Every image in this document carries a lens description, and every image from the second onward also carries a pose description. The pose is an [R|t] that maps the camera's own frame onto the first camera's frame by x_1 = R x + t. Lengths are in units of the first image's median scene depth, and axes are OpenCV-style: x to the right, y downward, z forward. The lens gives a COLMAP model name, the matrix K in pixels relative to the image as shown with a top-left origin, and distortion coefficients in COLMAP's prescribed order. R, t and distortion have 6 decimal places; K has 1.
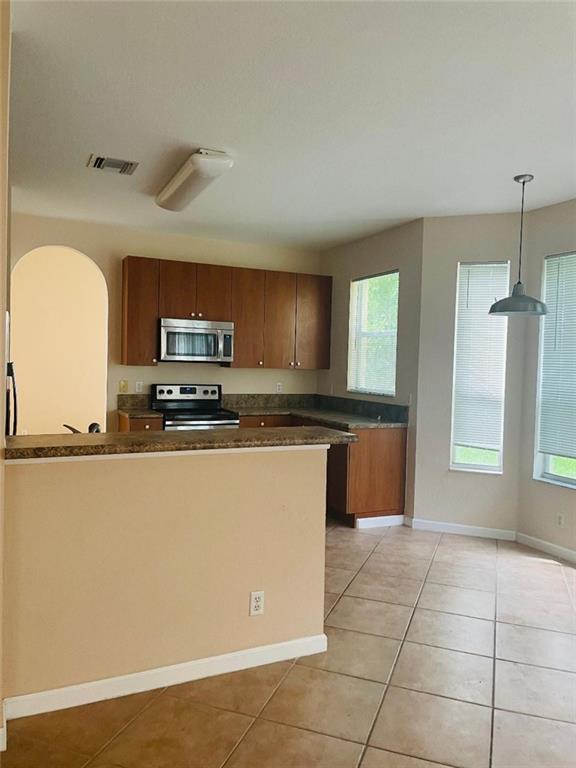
lens RADIAL K [[588.8, 0, 290.4], [0, 588.8, 381.9], [0, 0, 1]] dist [0.084548, -0.110087]
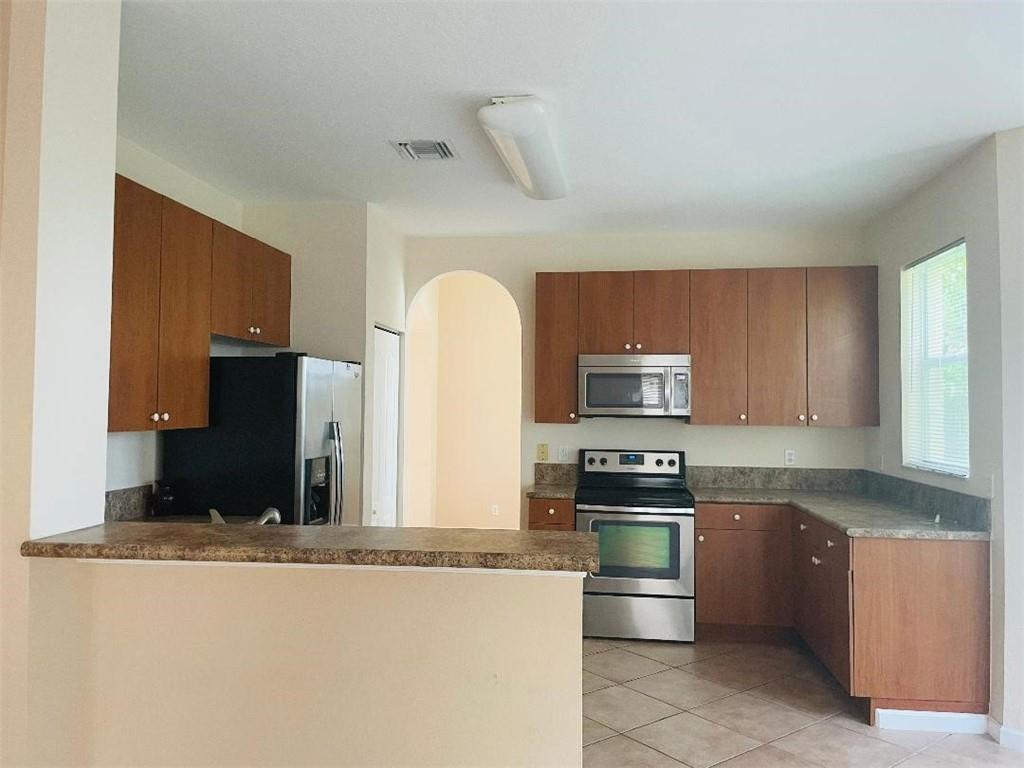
lens RADIAL K [[785.1, 0, 506.4], [0, 785.1, 385.7], [0, 0, 1]] dist [0.084548, -0.110087]
pose [[0.841239, -0.034989, -0.539530, 0.198319], [-0.004748, 0.997387, -0.072085, -0.004078], [0.540643, 0.063202, 0.838875, 0.172779]]
